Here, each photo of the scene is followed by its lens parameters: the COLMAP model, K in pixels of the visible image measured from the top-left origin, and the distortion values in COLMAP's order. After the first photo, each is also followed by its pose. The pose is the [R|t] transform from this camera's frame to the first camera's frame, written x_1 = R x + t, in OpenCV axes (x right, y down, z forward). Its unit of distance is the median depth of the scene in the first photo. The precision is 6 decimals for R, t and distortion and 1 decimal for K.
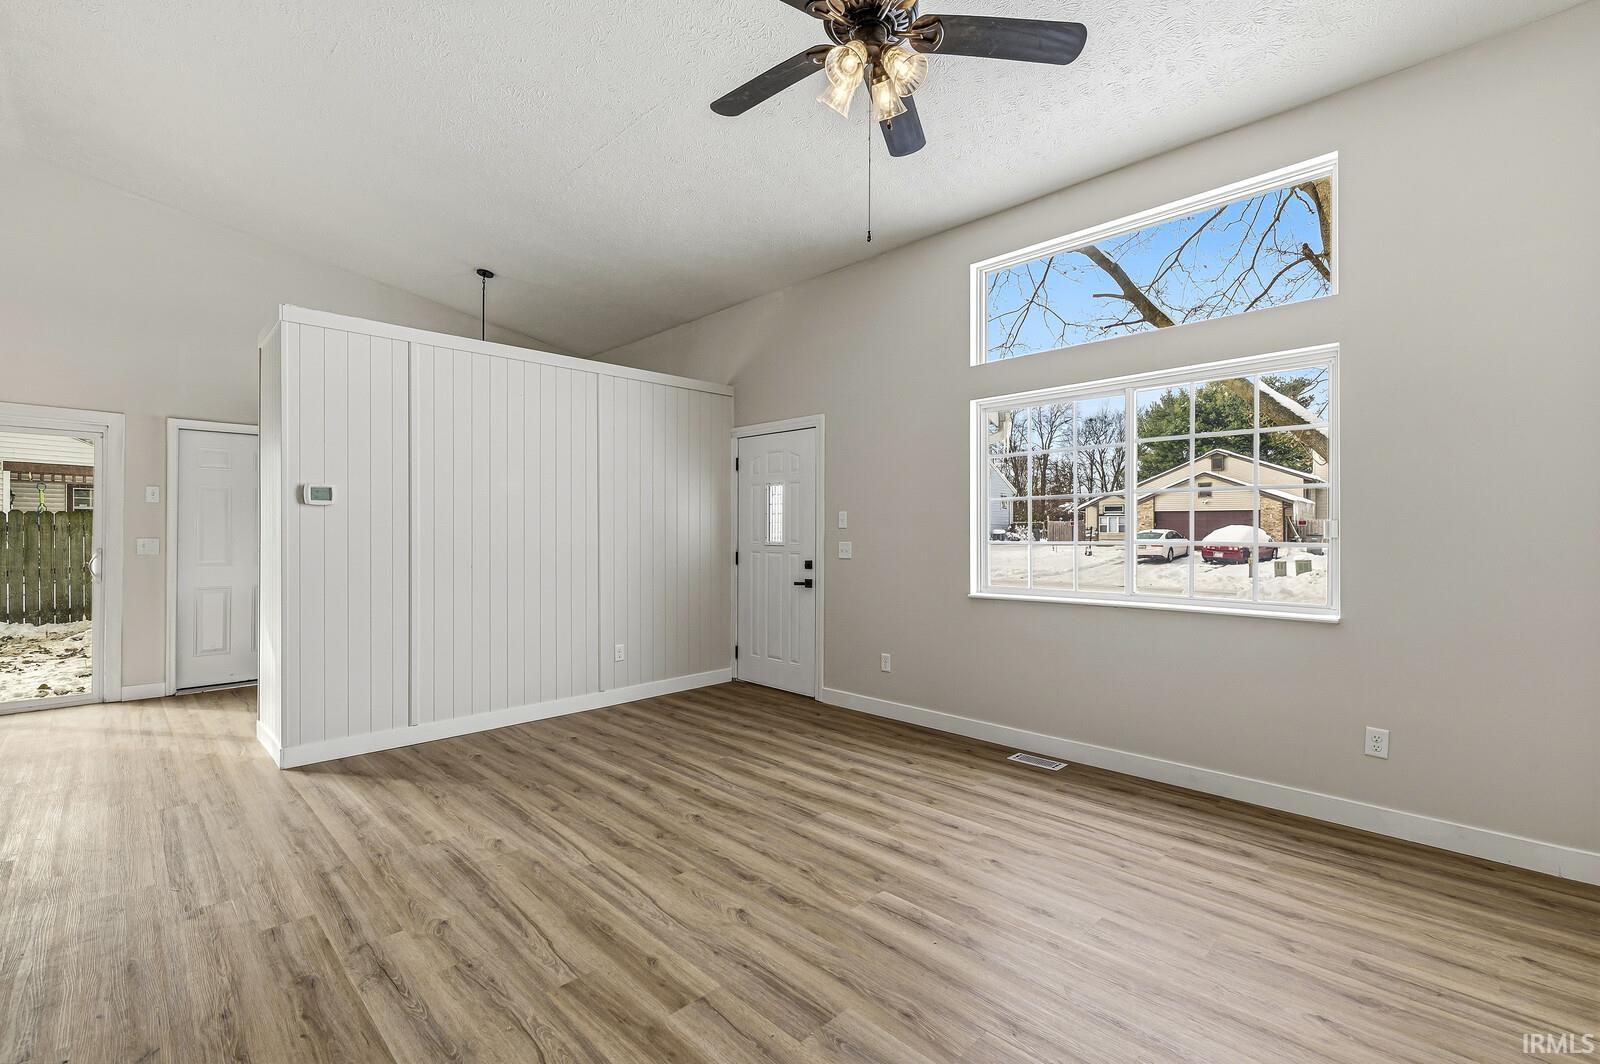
lens RADIAL K [[696.2, 0, 800.9], [0, 696.2, 525.0], [0, 0, 1]] dist [0.000498, -0.000220]
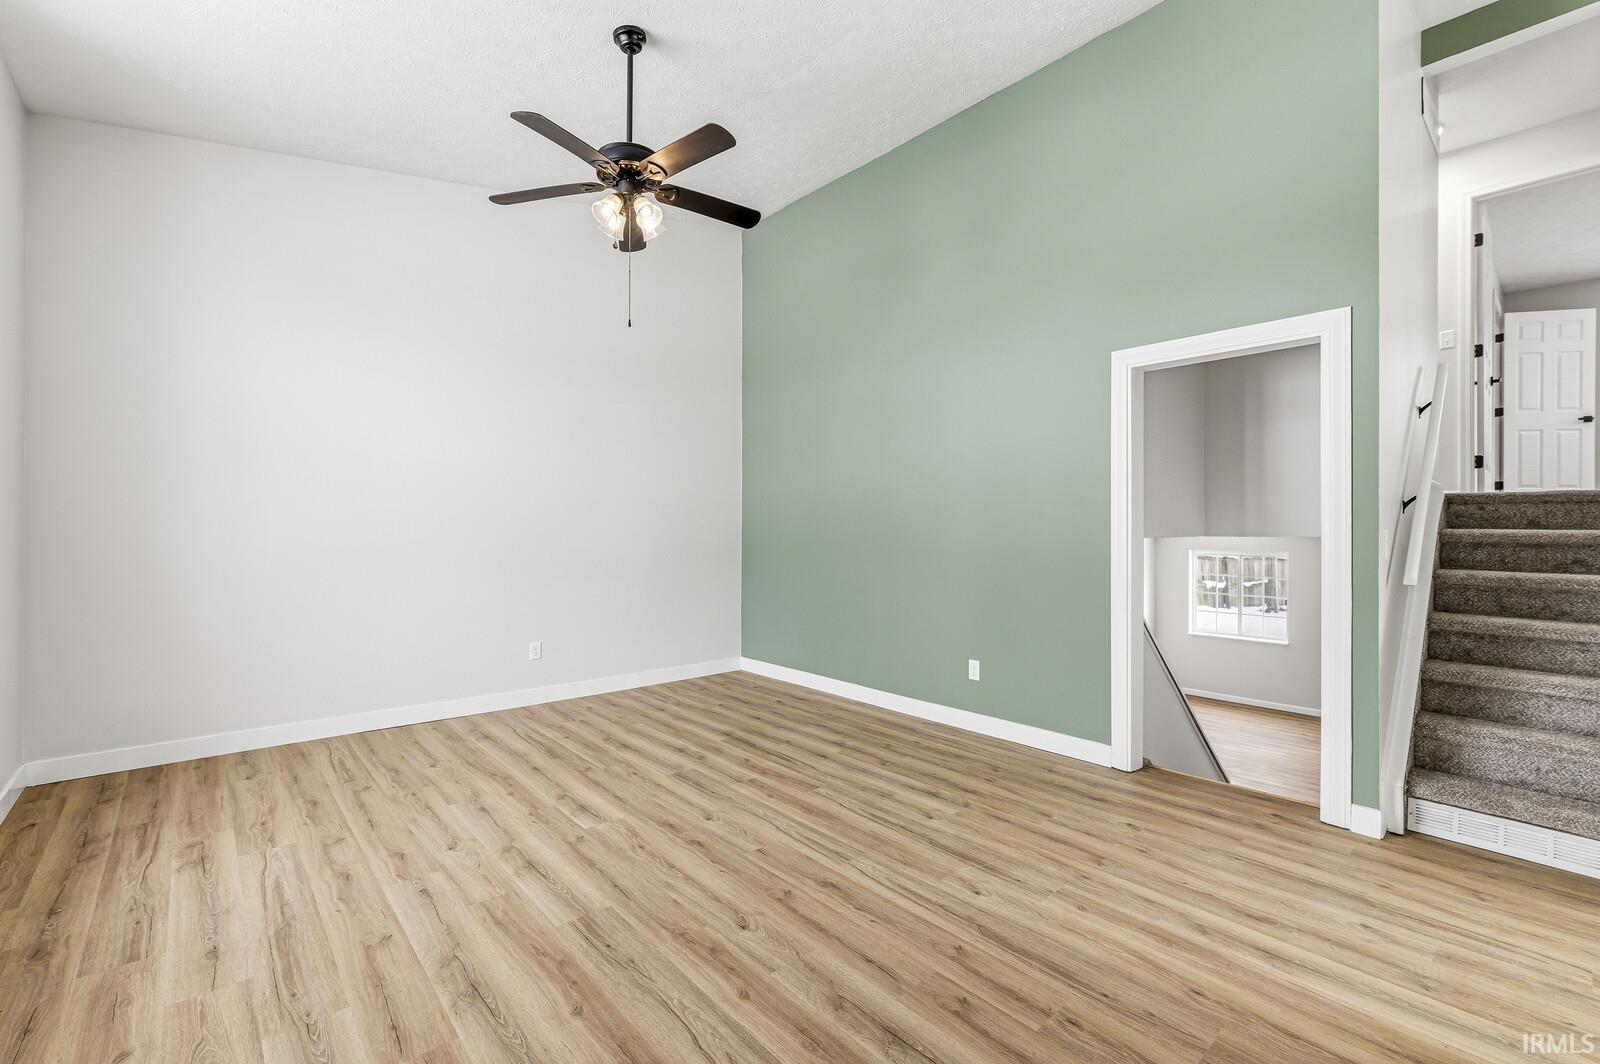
lens RADIAL K [[696.2, 0, 800.9], [0, 696.2, 525.0], [0, 0, 1]] dist [0.000498, -0.000220]
pose [[-0.998073, -0.005959, 0.061769, -0.286121], [-0.006830, 0.999880, -0.013894, 0.023529], [-0.061678, -0.014289, -0.997994, 1.964188]]
